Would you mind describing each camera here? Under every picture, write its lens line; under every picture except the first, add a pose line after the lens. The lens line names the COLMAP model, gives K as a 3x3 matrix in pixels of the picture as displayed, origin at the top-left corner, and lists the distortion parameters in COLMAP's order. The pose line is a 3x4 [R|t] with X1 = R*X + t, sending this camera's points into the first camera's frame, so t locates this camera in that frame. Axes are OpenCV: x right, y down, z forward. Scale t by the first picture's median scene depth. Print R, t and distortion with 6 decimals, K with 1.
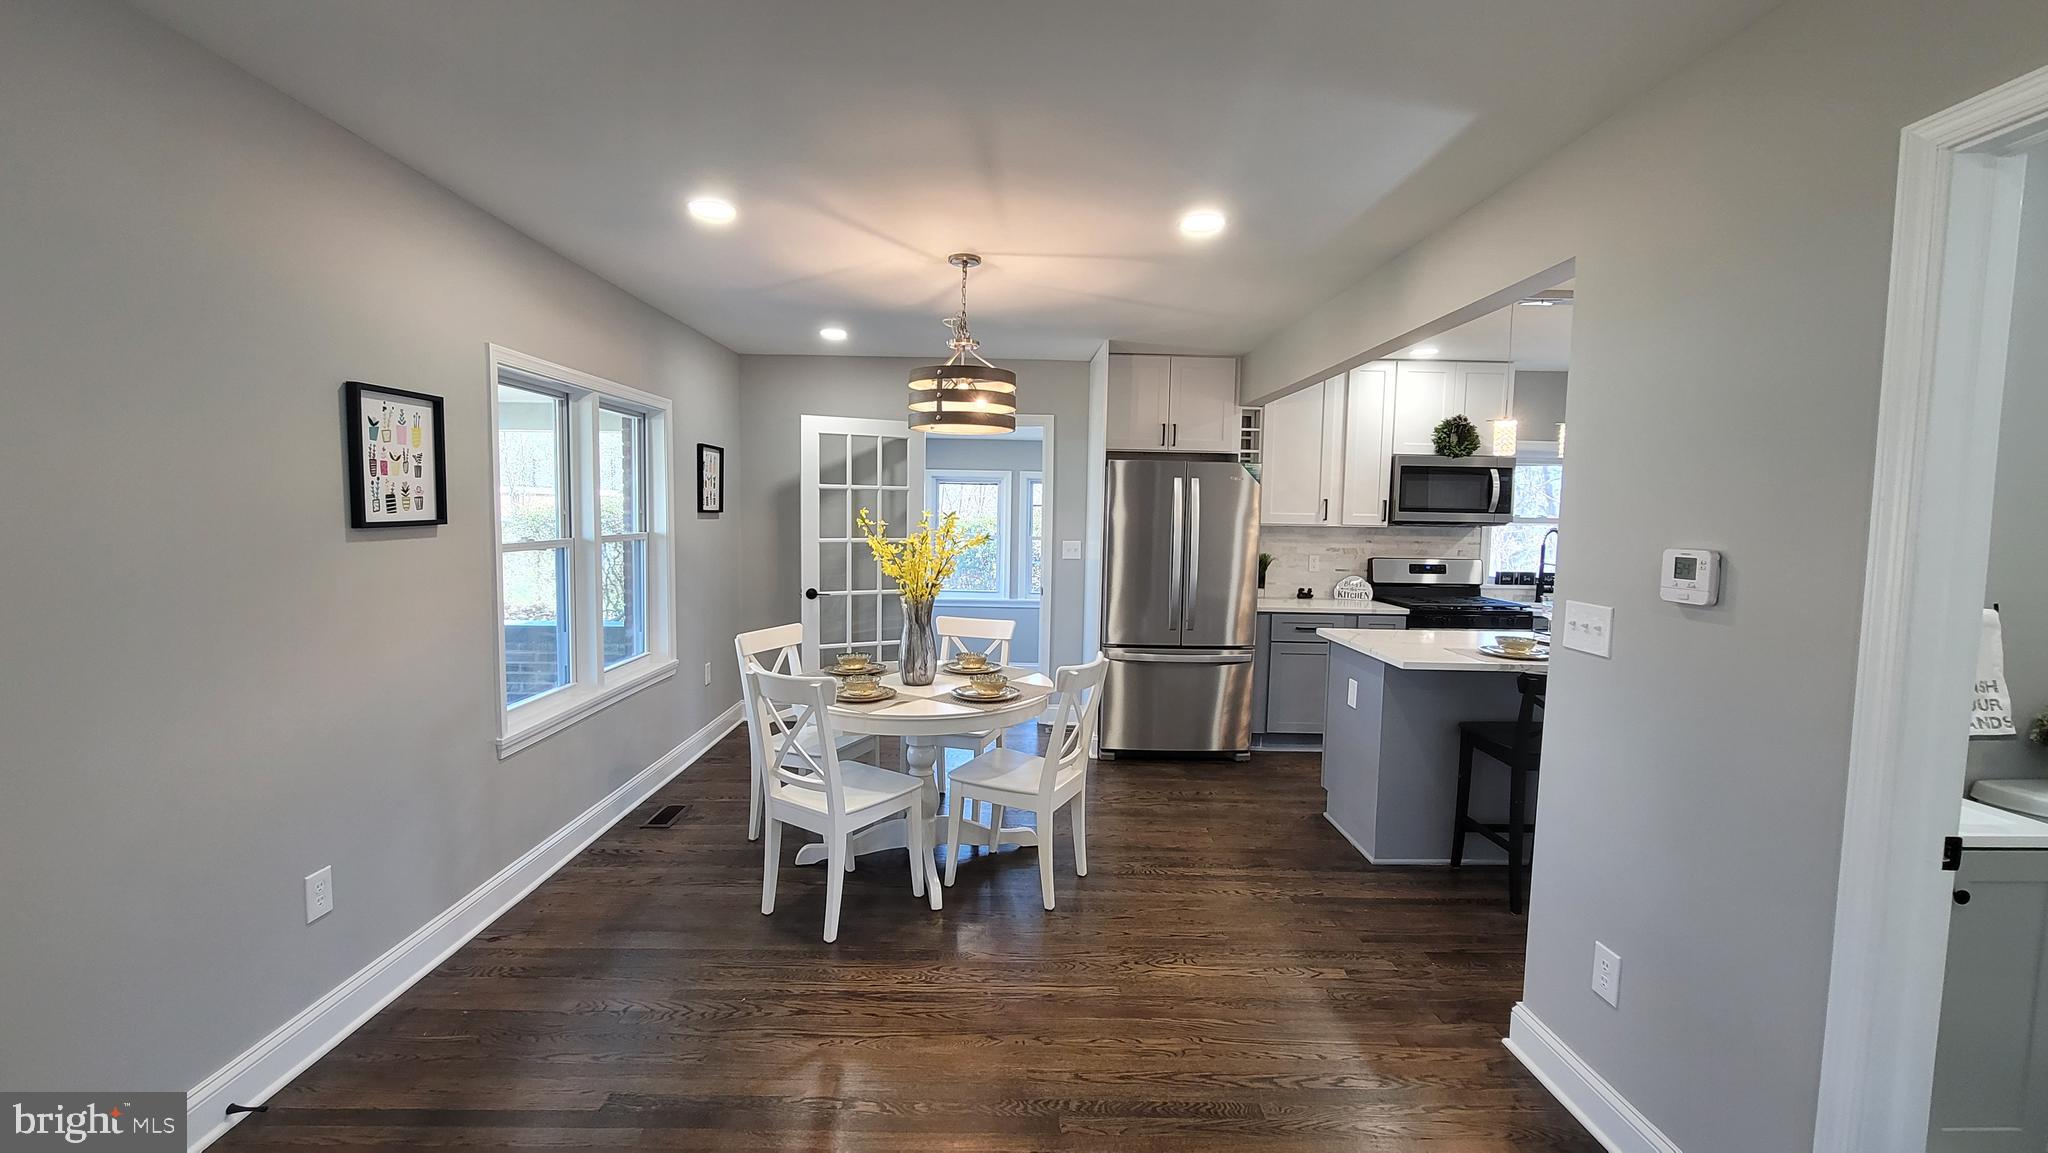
lens RADIAL K [[820.5, 0, 1022.9], [0, 820.5, 572.9], [0, 0, 1]] dist [-0.007354, -0.000162]
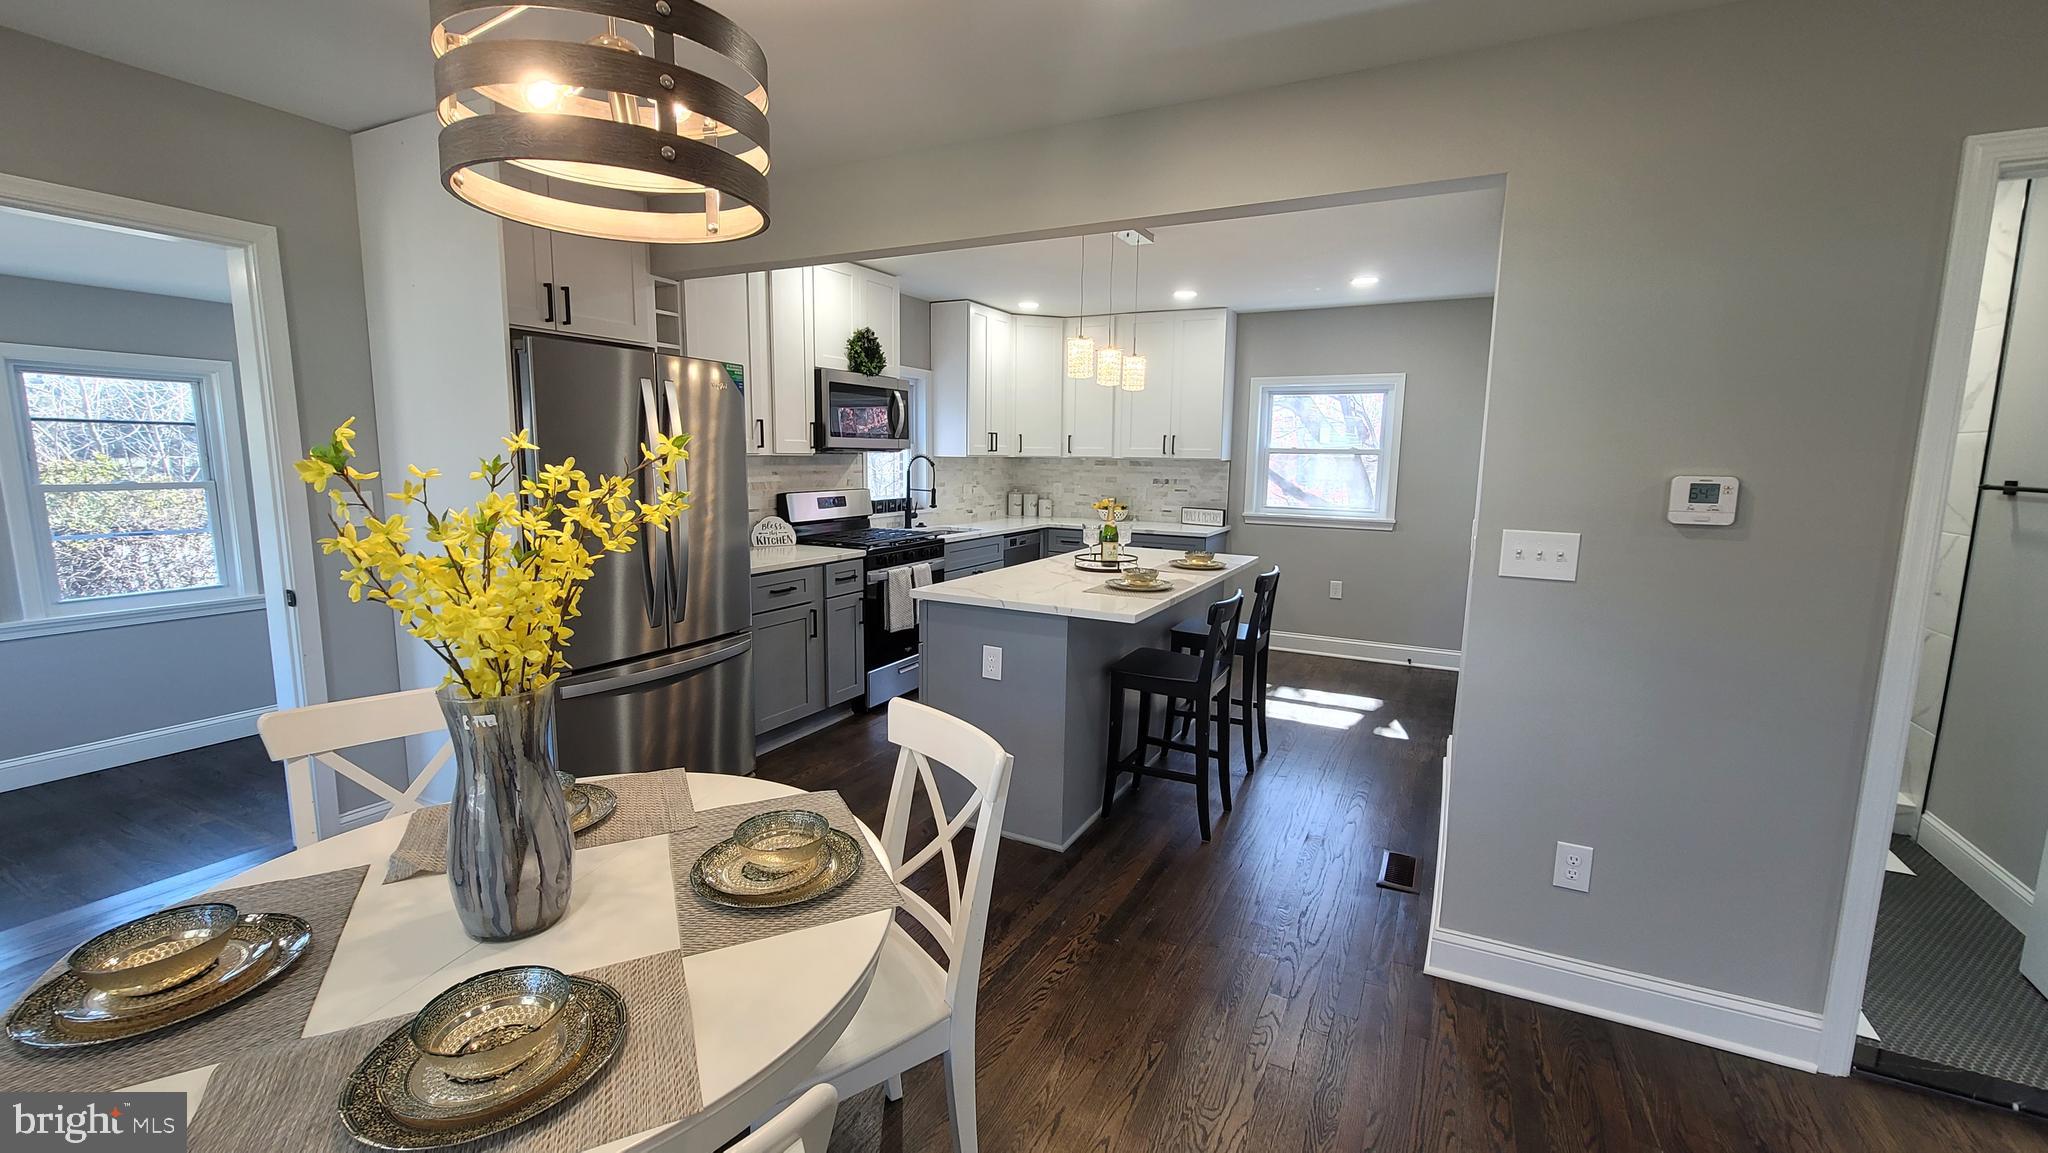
lens RADIAL K [[827.7, 0, 1029.2], [0, 827.7, 569.6], [0, 0, 1]] dist [-0.006953, 0.000048]
pose [[0.480812, -0.135523, 0.866287, -0.264396], [0.059853, 0.990752, 0.121775, -0.040450], [-0.874778, -0.006701, 0.484477, 0.540317]]
